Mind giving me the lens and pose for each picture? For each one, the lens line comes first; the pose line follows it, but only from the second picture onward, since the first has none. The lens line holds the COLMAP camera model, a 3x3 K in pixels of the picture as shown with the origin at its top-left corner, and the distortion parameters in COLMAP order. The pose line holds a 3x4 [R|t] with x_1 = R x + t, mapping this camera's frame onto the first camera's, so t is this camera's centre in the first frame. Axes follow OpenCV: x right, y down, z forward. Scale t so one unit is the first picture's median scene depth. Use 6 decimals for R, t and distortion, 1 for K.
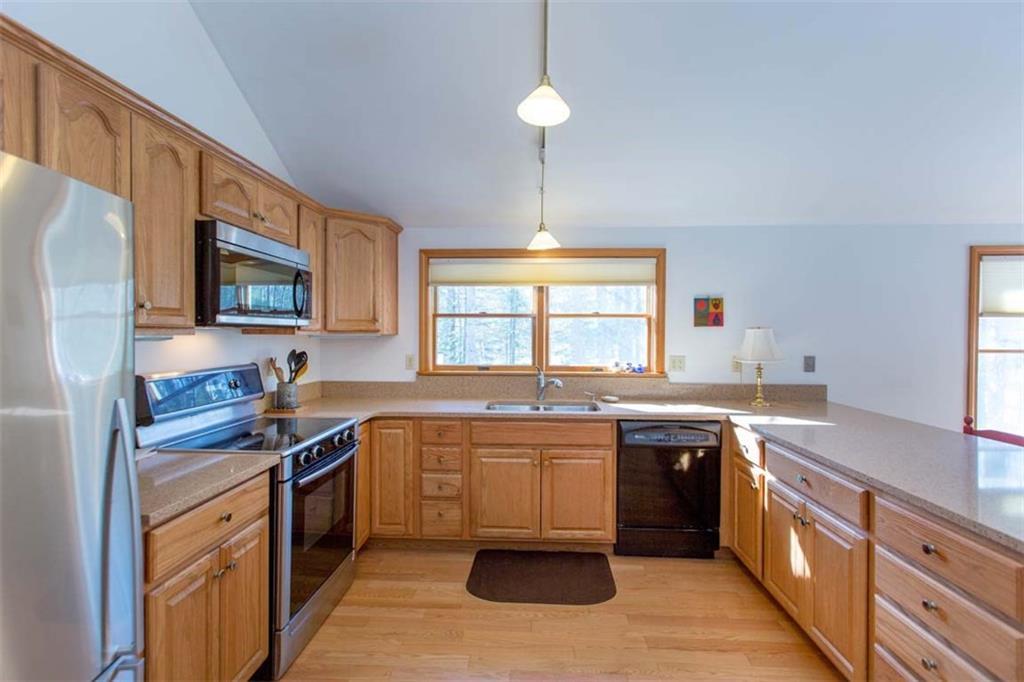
lens RADIAL K [[477.2, 0, 512.0], [0, 477.2, 341.0], [0, 0, 1]] dist [0.021064, -0.000189]
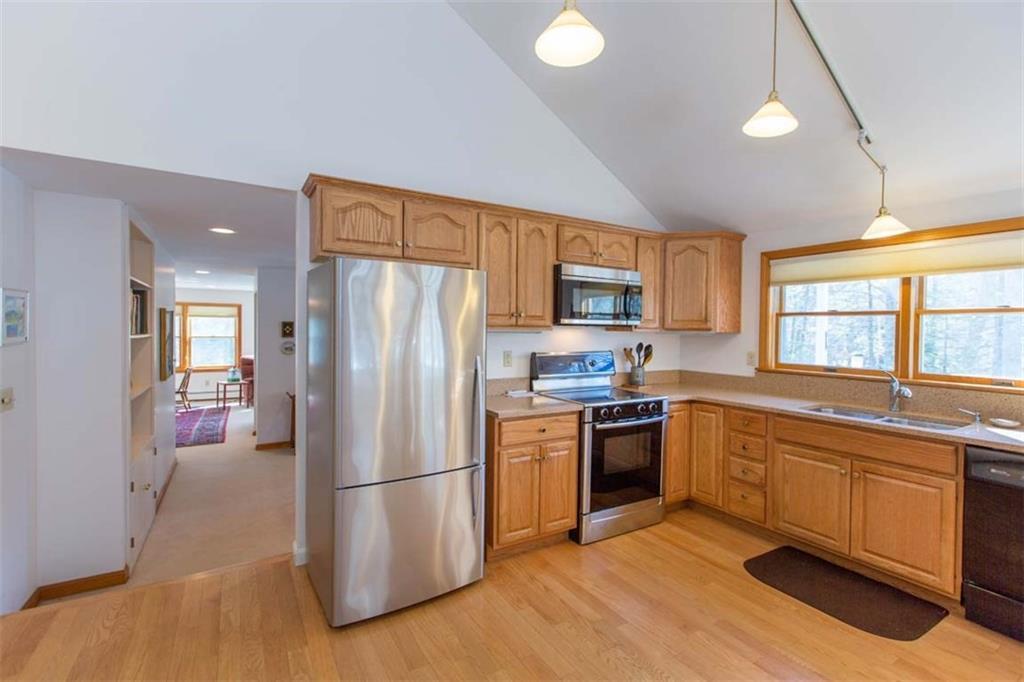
lens RADIAL K [[477.2, 0, 512.0], [0, 477.2, 341.0], [0, 0, 1]] dist [0.021064, -0.000189]
pose [[0.556850, 0.024791, -0.830243, 0.460037], [-0.025100, 0.999600, 0.013014, 0.004896], [0.830234, 0.013592, 0.557250, -0.059066]]
